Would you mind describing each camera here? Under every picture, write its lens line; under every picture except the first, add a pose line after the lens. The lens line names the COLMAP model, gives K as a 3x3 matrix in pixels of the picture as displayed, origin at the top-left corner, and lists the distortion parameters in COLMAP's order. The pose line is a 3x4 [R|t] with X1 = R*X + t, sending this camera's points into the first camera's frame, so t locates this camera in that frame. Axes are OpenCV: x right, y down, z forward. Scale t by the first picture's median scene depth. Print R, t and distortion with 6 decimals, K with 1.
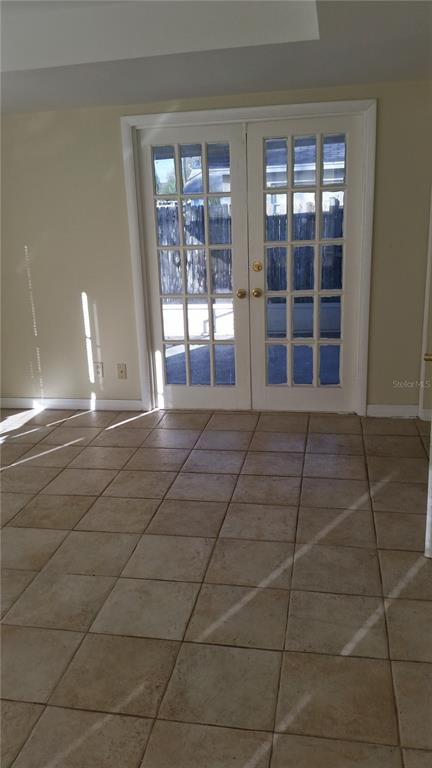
lens RADIAL K [[629.4, 0, 213.4], [0, 629.4, 384.4], [0, 0, 1]] dist [0.196168, -0.439746]
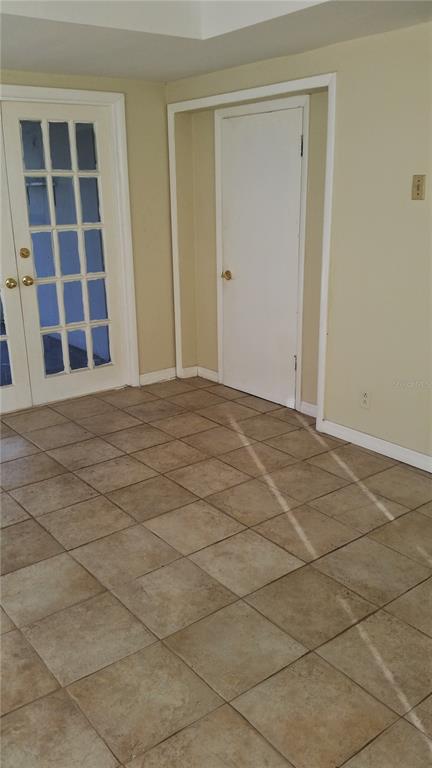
lens RADIAL K [[629.4, 0, 213.4], [0, 629.4, 384.4], [0, 0, 1]] dist [0.196168, -0.439746]
pose [[0.660561, -0.196700, 0.724547, -0.556853], [0.195268, 0.976868, 0.087176, -0.027220], [-0.724934, 0.083896, 0.683690, 0.190729]]
